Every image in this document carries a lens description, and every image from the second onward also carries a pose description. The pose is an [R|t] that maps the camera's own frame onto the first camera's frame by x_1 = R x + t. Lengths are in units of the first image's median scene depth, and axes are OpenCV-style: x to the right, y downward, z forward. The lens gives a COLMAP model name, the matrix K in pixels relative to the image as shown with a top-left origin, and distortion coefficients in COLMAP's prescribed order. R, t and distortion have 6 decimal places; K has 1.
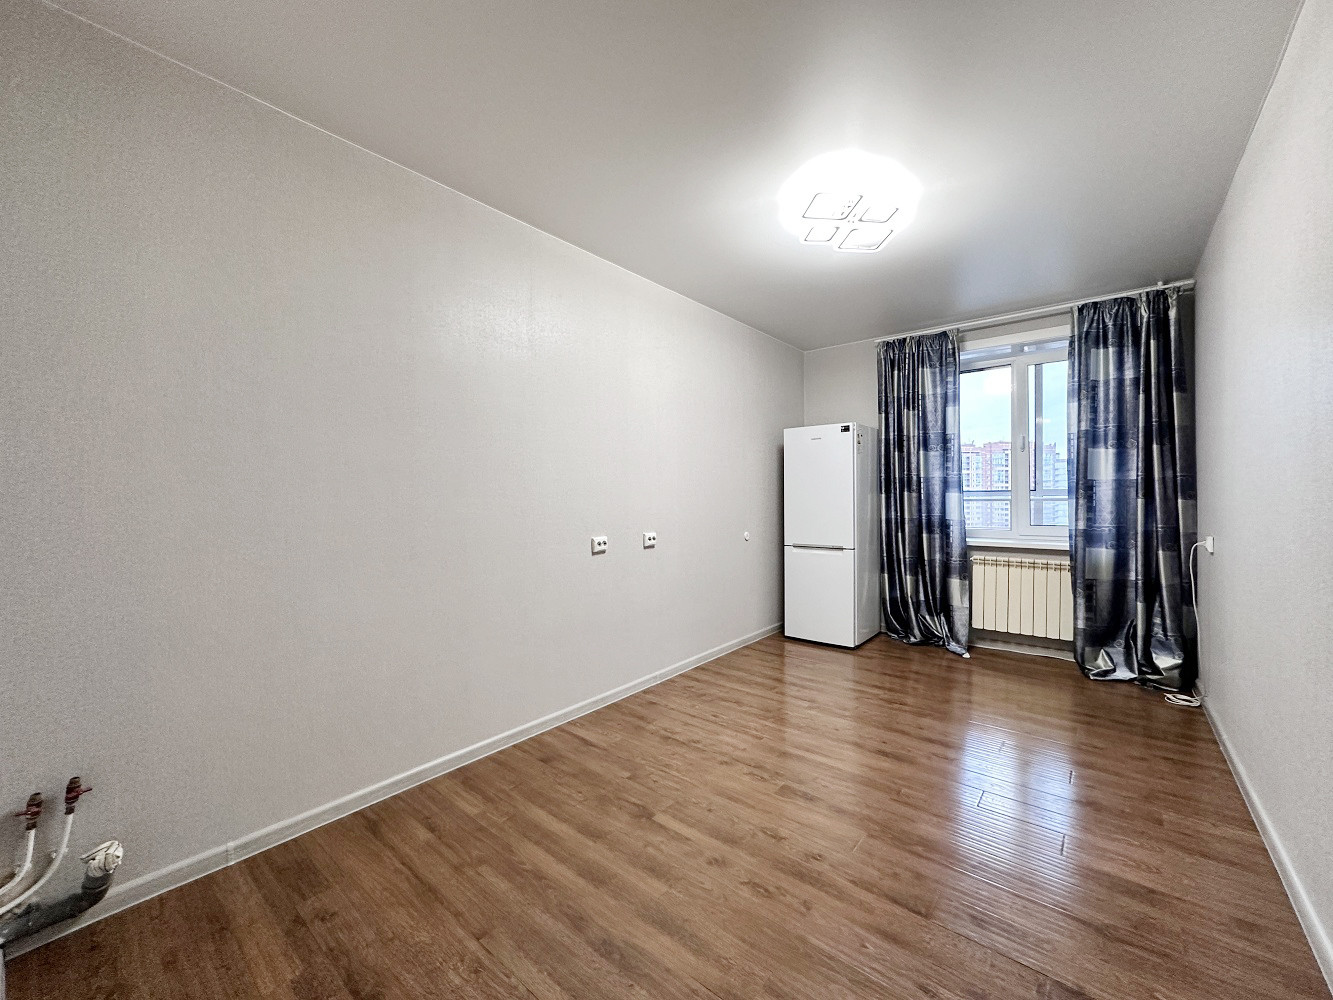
lens RADIAL K [[530.3, 0, 667.3], [0, 530.3, 499.3], [0, 0, 1]] dist [-0.002271, 0.000483]
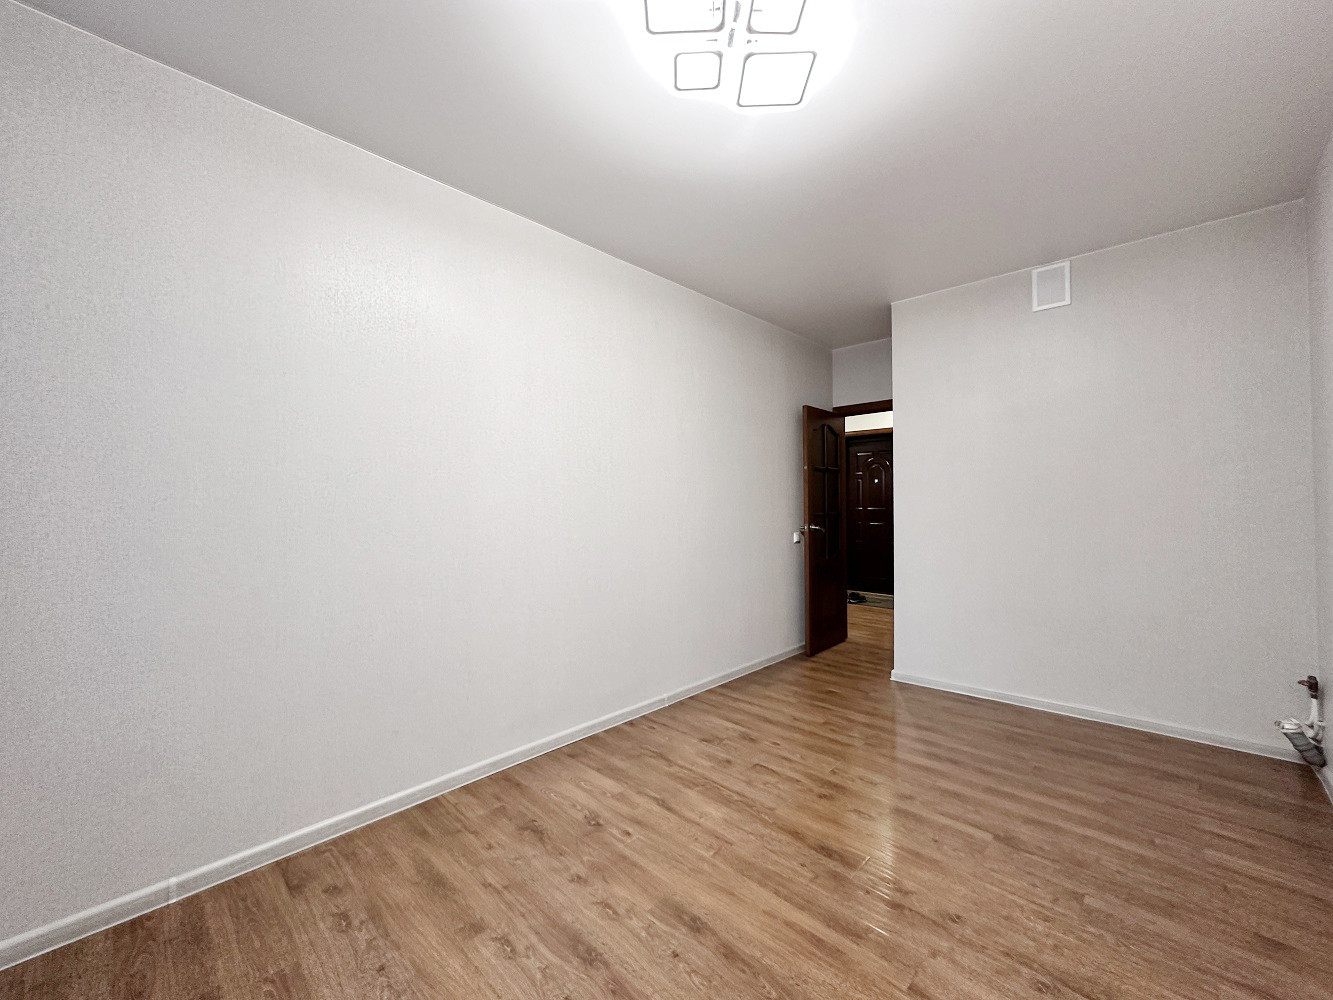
lens RADIAL K [[530.3, 0, 667.3], [0, 530.3, 499.3], [0, 0, 1]] dist [-0.002271, 0.000483]
pose [[-0.996249, 0.019691, 0.084265, 0.250242], [0.019830, 0.999803, 0.000816, -0.010854], [-0.084233, 0.002484, -0.996443, 1.072375]]
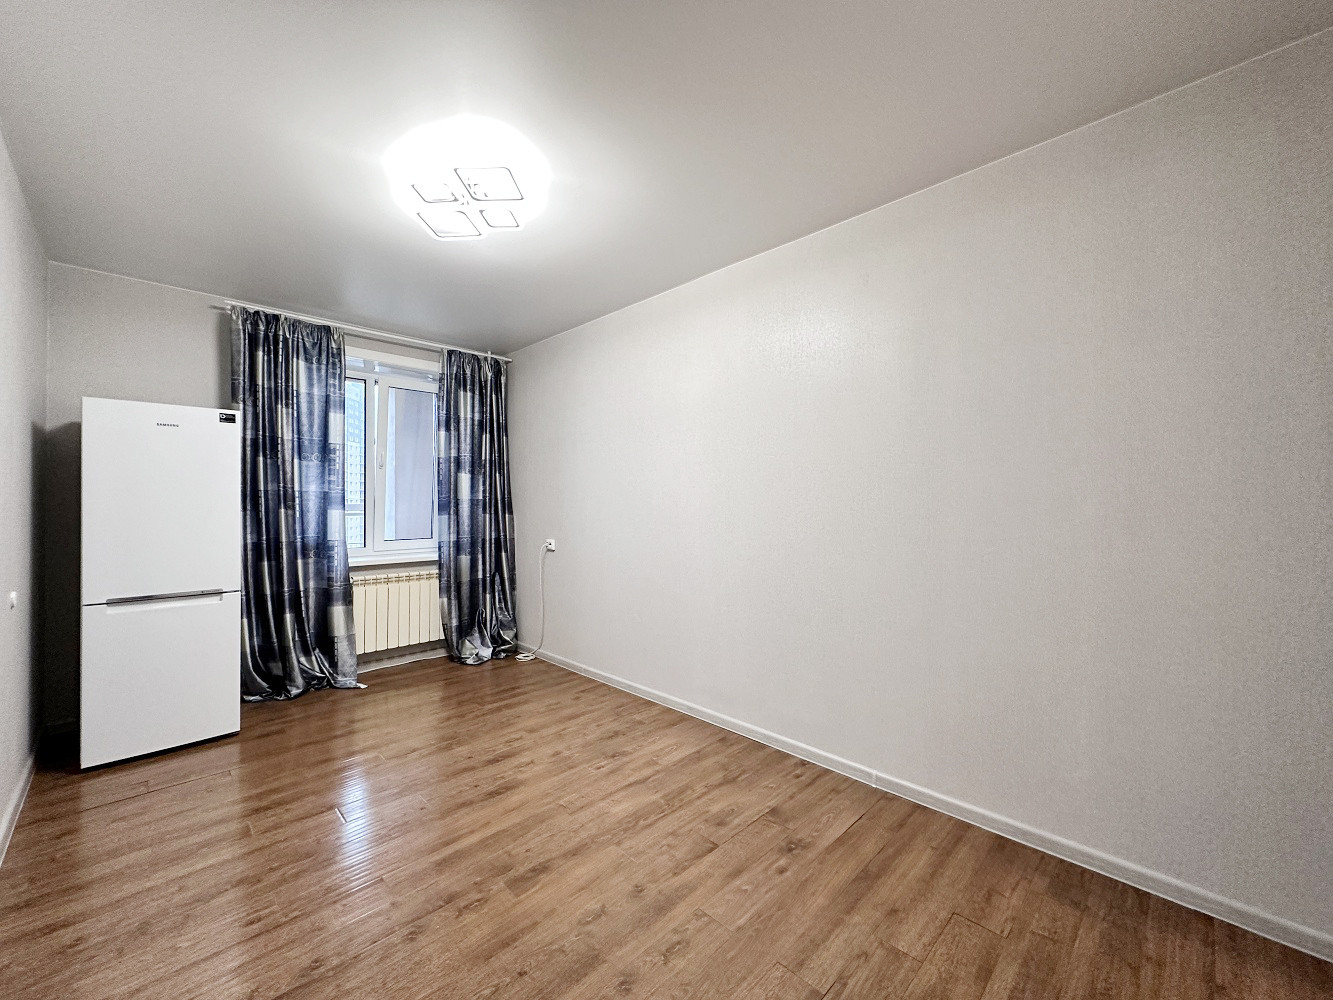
lens RADIAL K [[530.3, 0, 667.3], [0, 530.3, 499.3], [0, 0, 1]] dist [-0.002271, 0.000483]
pose [[0.091615, 0.013513, 0.995703, -0.330674], [0.007851, 0.999867, -0.014292, -0.014172], [-0.995764, 0.009127, 0.091497, 0.404398]]
